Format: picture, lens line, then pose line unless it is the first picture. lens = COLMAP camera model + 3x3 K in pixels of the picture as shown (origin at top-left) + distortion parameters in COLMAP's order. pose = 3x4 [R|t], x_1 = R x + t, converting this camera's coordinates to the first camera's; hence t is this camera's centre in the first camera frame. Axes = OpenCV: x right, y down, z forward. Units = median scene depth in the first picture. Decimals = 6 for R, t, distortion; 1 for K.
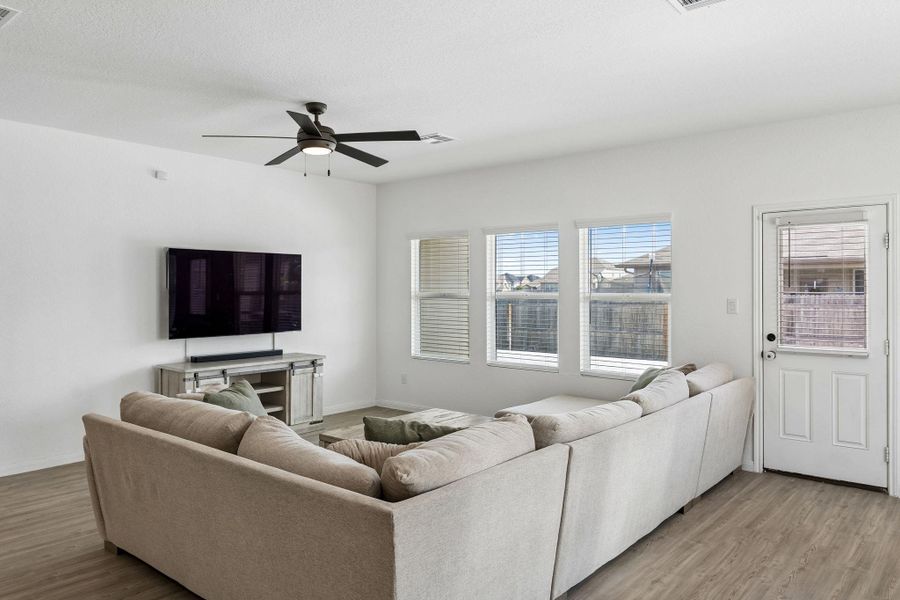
lens RADIAL K [[625.1, 0, 445.5], [0, 625.1, 295.0], [0, 0, 1]] dist [0.020242, 0.000326]
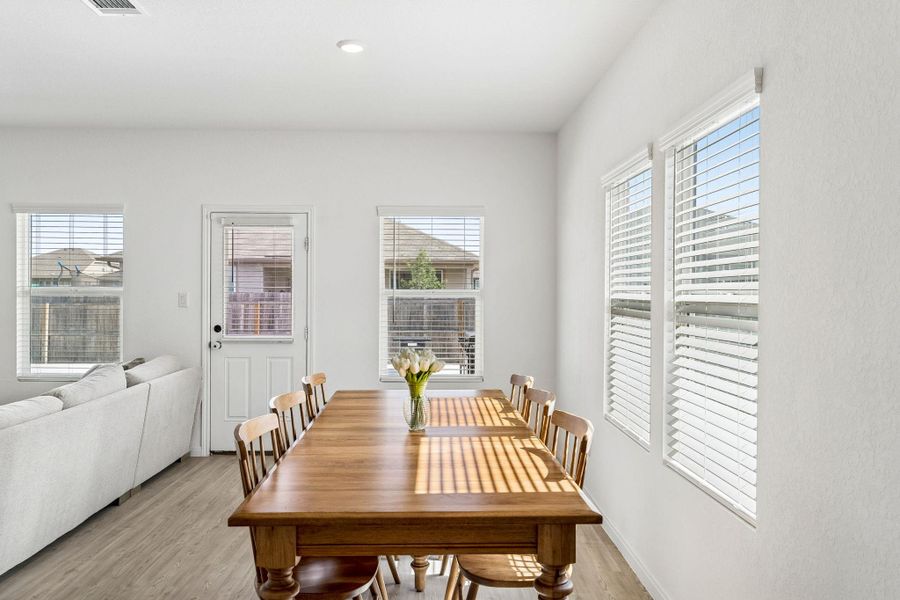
lens RADIAL K [[686.6, 0, 449.3], [0, 686.6, 293.1], [0, 0, 1]] dist [0.012524, -0.002354]
pose [[0.751994, 0.001257, 0.659169, 0.043241], [-0.000503, 0.999999, -0.001334, 0.008457], [-0.659170, 0.000672, 0.751994, -0.156742]]
